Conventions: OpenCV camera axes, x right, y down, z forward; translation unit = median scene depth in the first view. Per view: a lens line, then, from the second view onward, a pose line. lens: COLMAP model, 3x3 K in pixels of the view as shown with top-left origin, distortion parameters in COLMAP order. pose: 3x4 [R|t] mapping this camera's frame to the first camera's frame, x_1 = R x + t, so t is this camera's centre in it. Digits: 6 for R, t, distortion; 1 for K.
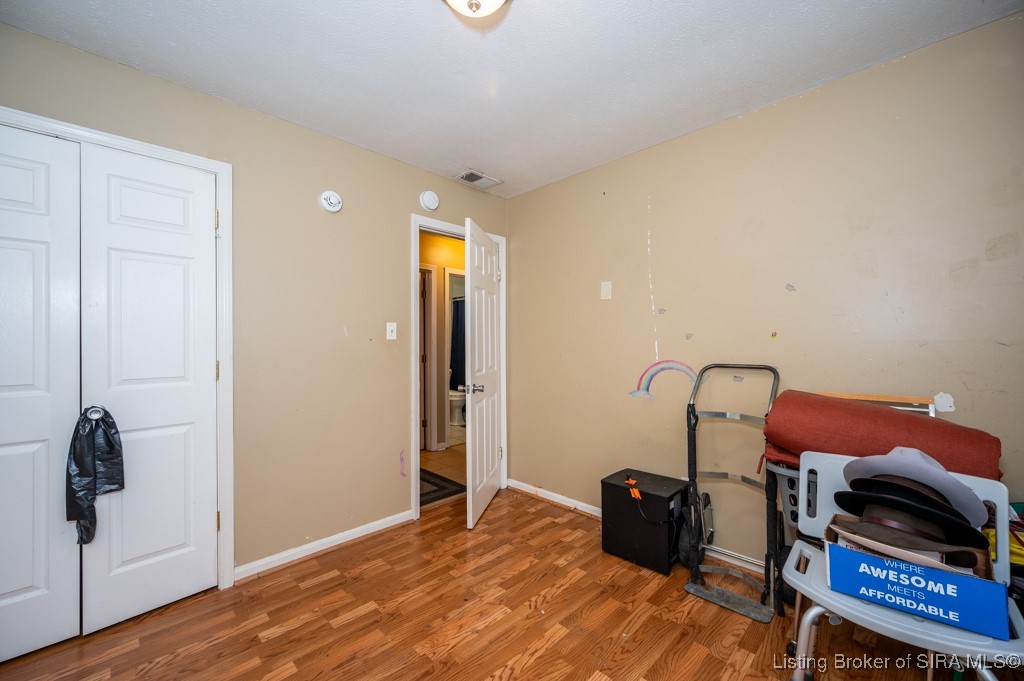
lens RADIAL K [[403.6, 0, 507.8], [0, 403.6, 339.4], [0, 0, 1]] dist [0.009506, 0.000298]
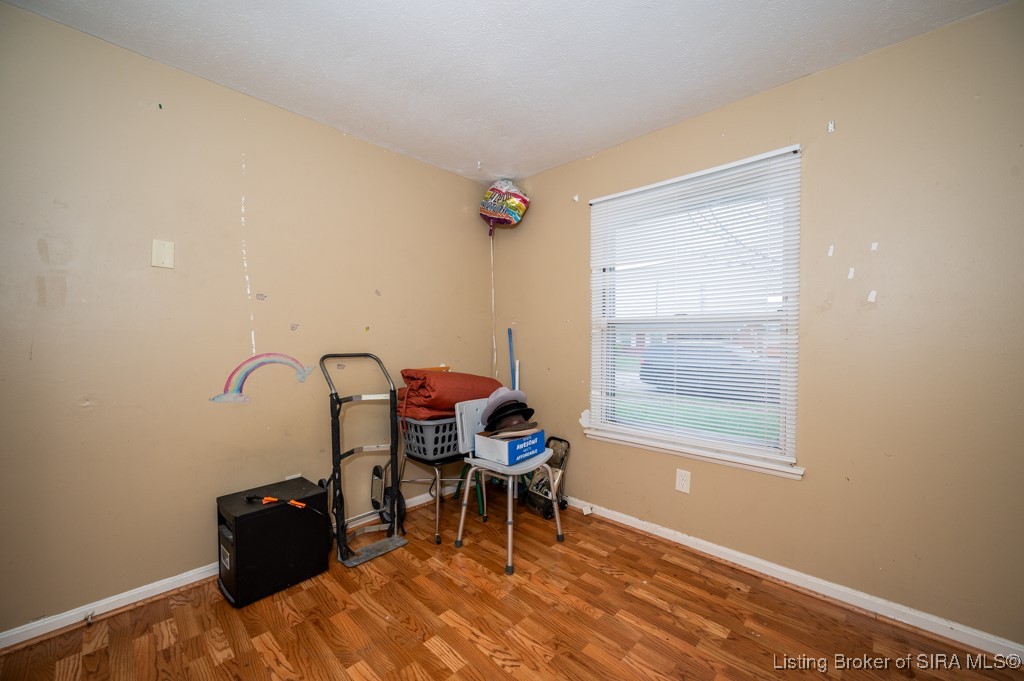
lens RADIAL K [[403.6, 0, 504.5], [0, 403.6, 347.0], [0, 0, 1]] dist [0.009506, 0.000298]
pose [[-0.007583, -0.018332, 0.999803, -0.581023], [-0.010829, 0.999775, 0.018250, 0.019167], [-0.999913, -0.010688, -0.007780, 0.579264]]
